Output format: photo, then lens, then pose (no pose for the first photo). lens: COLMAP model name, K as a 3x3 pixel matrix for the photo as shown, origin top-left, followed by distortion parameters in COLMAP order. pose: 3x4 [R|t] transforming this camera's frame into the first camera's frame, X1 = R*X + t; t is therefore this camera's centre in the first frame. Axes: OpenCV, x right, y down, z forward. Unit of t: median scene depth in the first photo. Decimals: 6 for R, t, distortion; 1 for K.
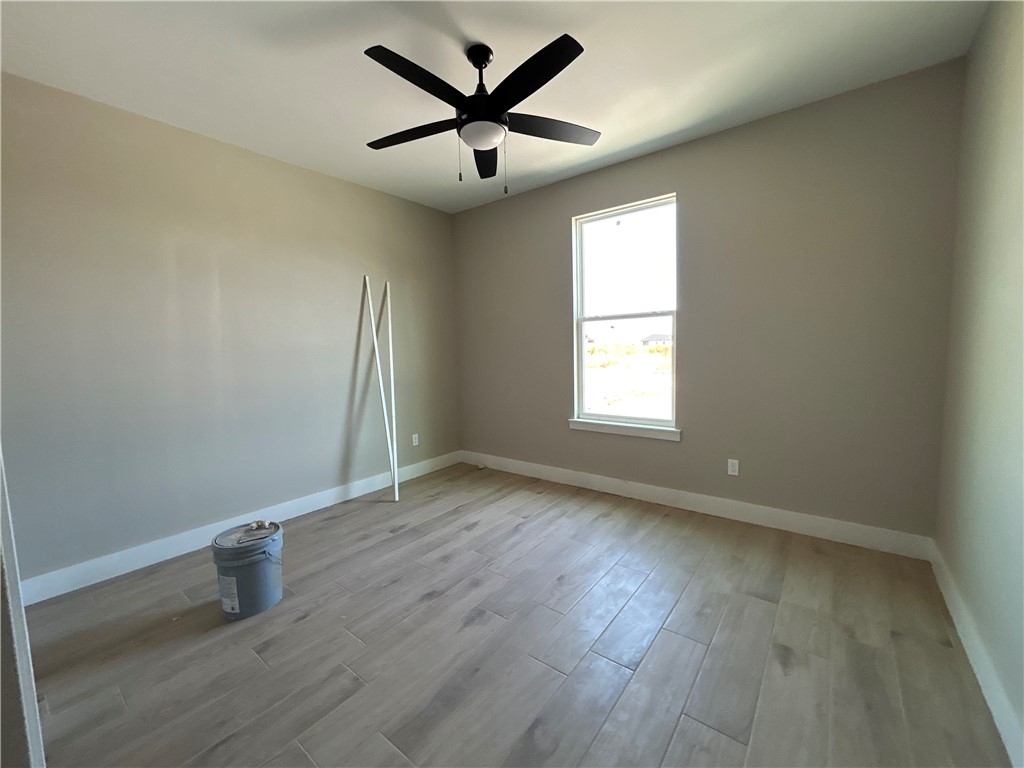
lens RADIAL K [[411.8, 0, 511.7], [0, 411.8, 384.6], [0, 0, 1]] dist [0.000229, -0.000026]
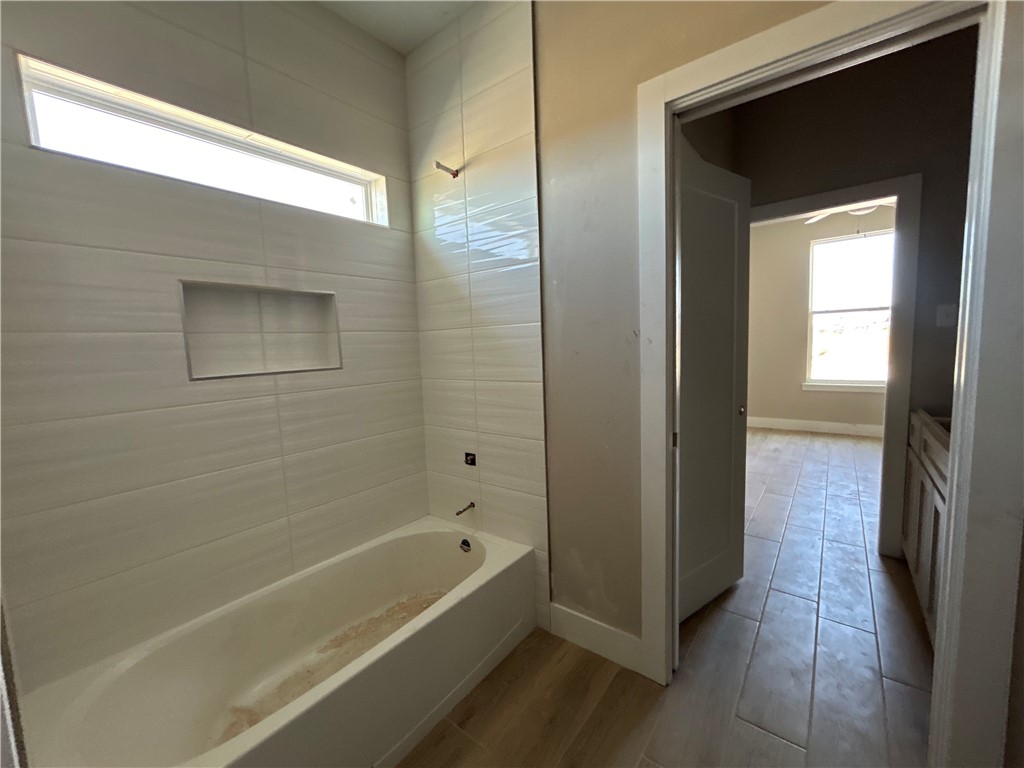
lens RADIAL K [[411.8, 0, 511.7], [0, 411.8, 384.6], [0, 0, 1]] dist [0.000229, -0.000026]
pose [[0.999860, -0.010676, 0.012911, -0.932313], [0.010526, 0.999877, 0.011647, 0.064911], [-0.013034, -0.011509, 0.999849, -0.425331]]
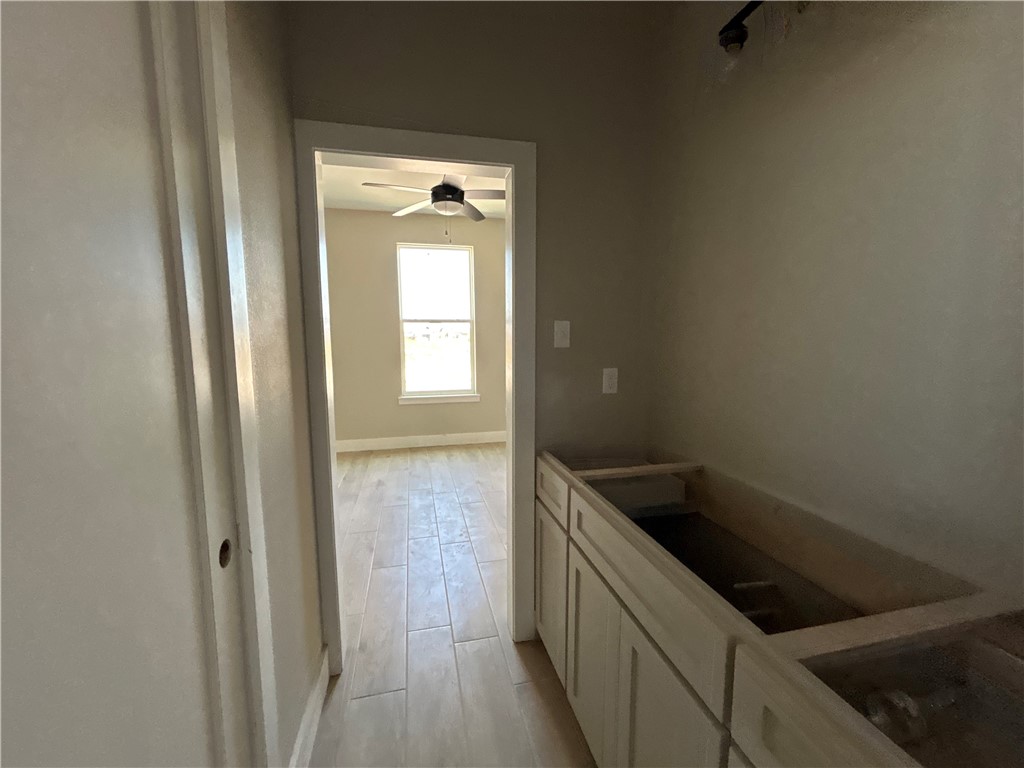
lens RADIAL K [[415.9, 0, 511.2], [0, 415.9, 382.3], [0, 0, 1]] dist [0.001844, 0.000206]
pose [[0.609800, -0.059203, 0.790341, -0.718463], [0.055359, 0.997952, 0.032042, 0.015779], [-0.790620, 0.024213, 0.611828, -0.085198]]
